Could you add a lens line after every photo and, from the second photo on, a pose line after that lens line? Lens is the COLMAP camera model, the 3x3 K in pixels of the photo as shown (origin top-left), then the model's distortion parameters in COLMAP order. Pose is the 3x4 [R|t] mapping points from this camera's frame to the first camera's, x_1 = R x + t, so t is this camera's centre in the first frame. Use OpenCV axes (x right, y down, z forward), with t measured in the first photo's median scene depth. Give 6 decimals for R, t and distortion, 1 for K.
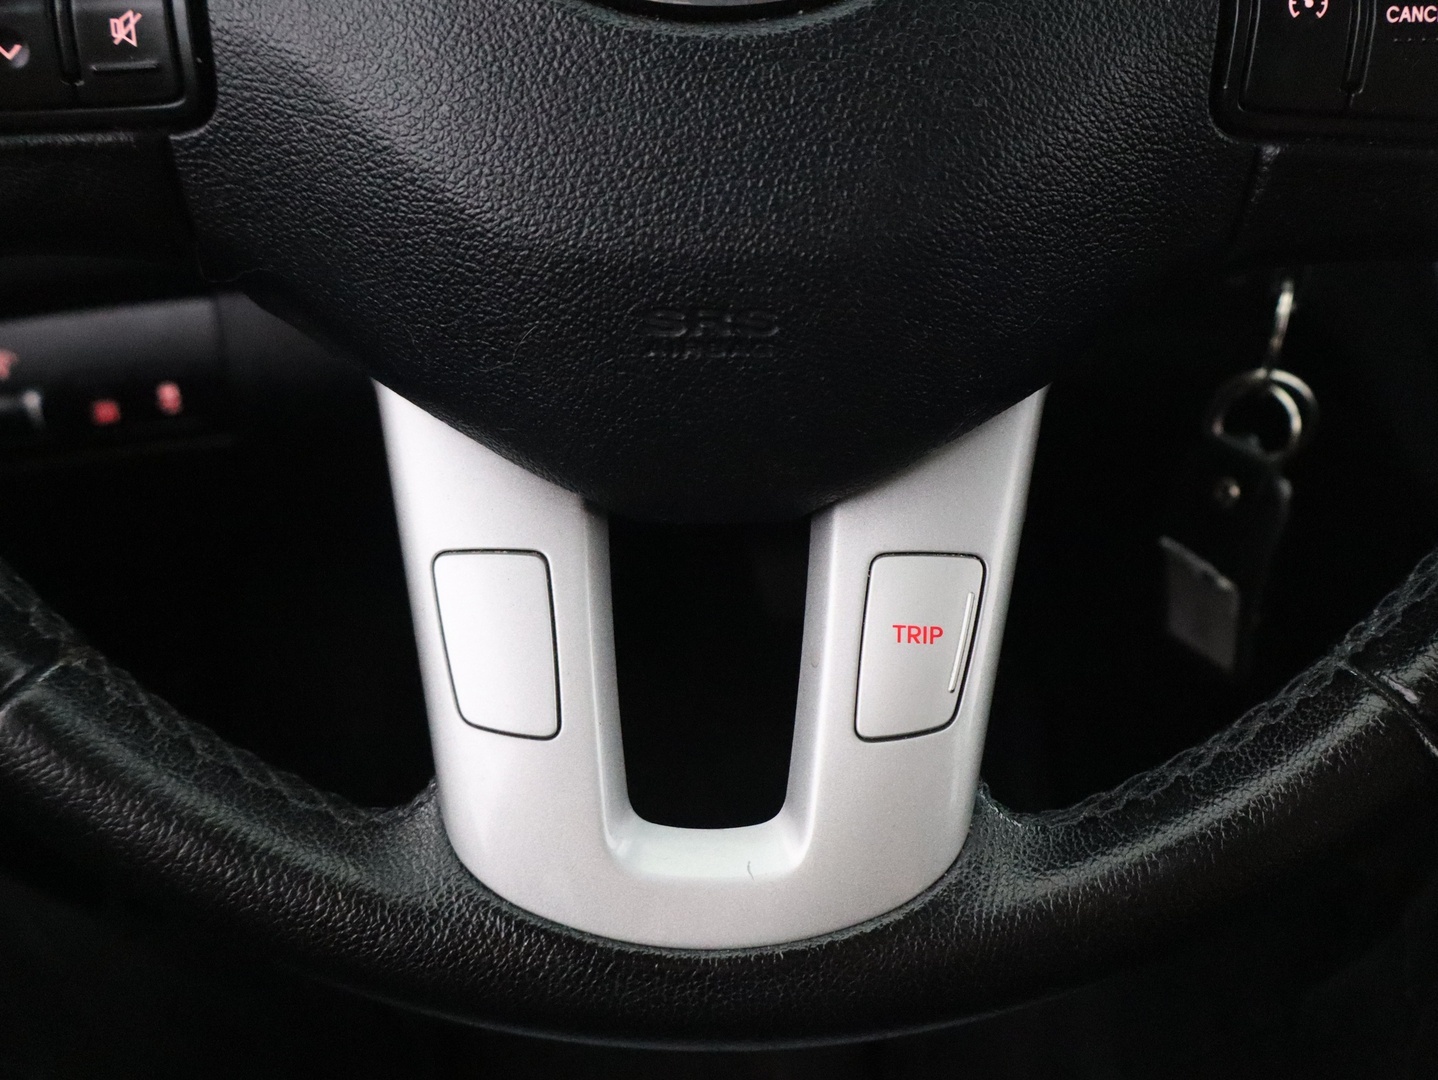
lens RADIAL K [[1329.1, 0, 719.0], [0, 1329.1, 540.0], [0, 0, 1]] dist [0.002684, -0.002951]
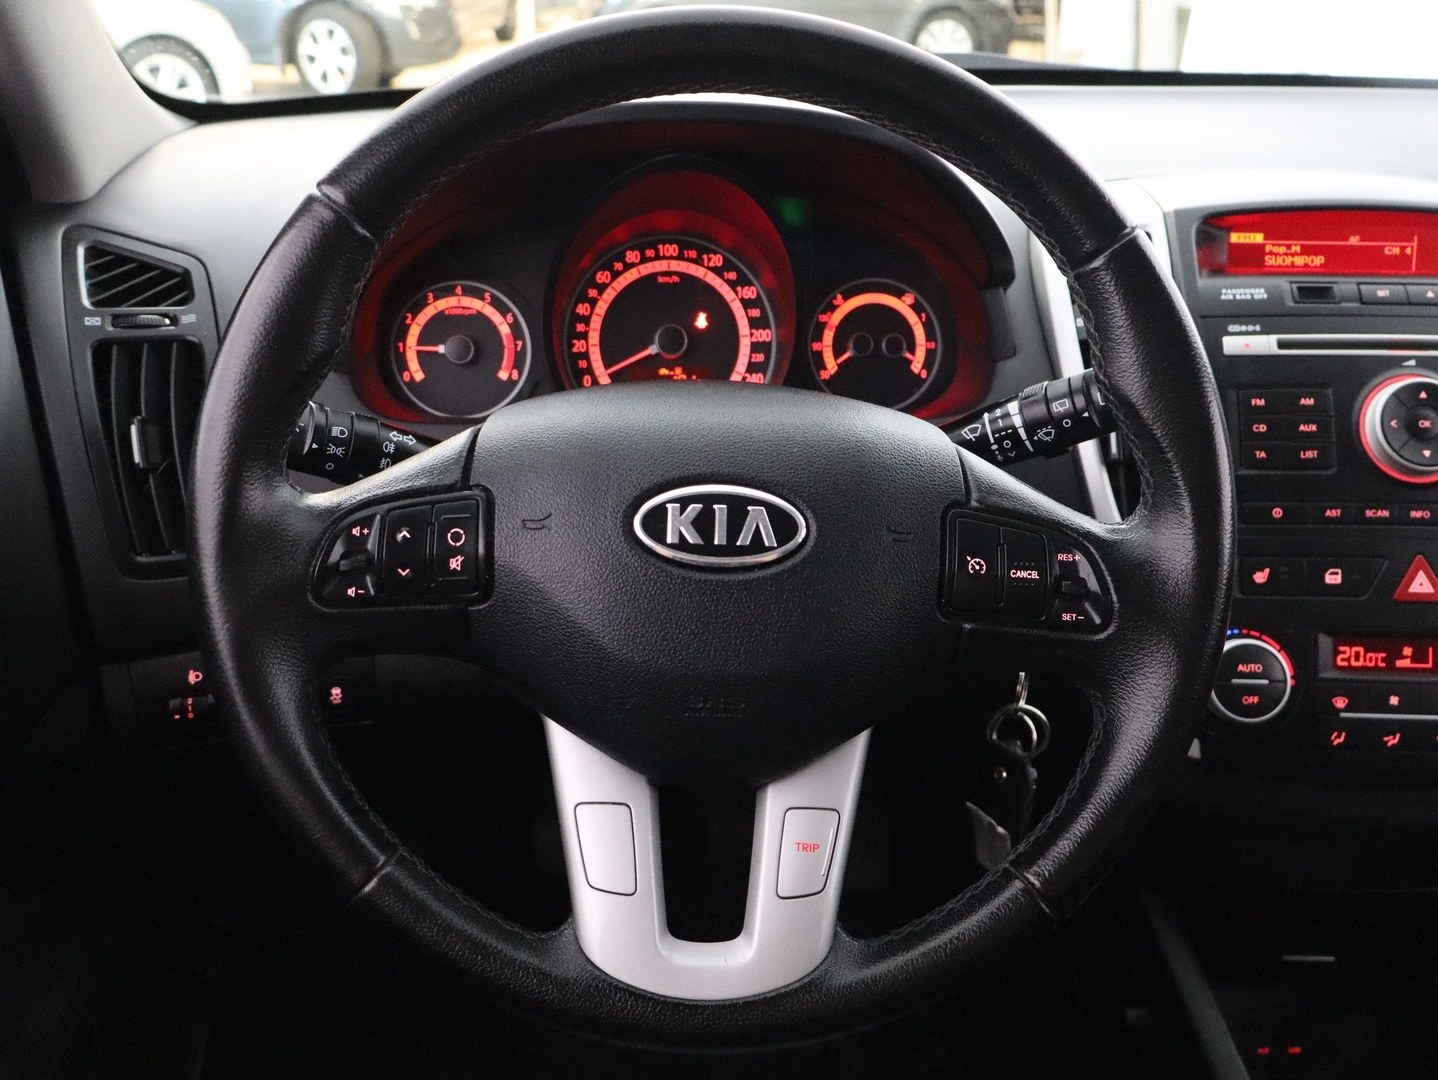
lens RADIAL K [[1329.1, 0, 719.0], [0, 1329.1, 540.0], [0, 0, 1]] dist [0.002684, -0.002951]
pose [[0.998688, 0.027304, 0.043332, -0.096286], [-0.018882, 0.982735, -0.184053, -0.017732], [-0.047609, 0.182994, 0.981961, -1.164434]]
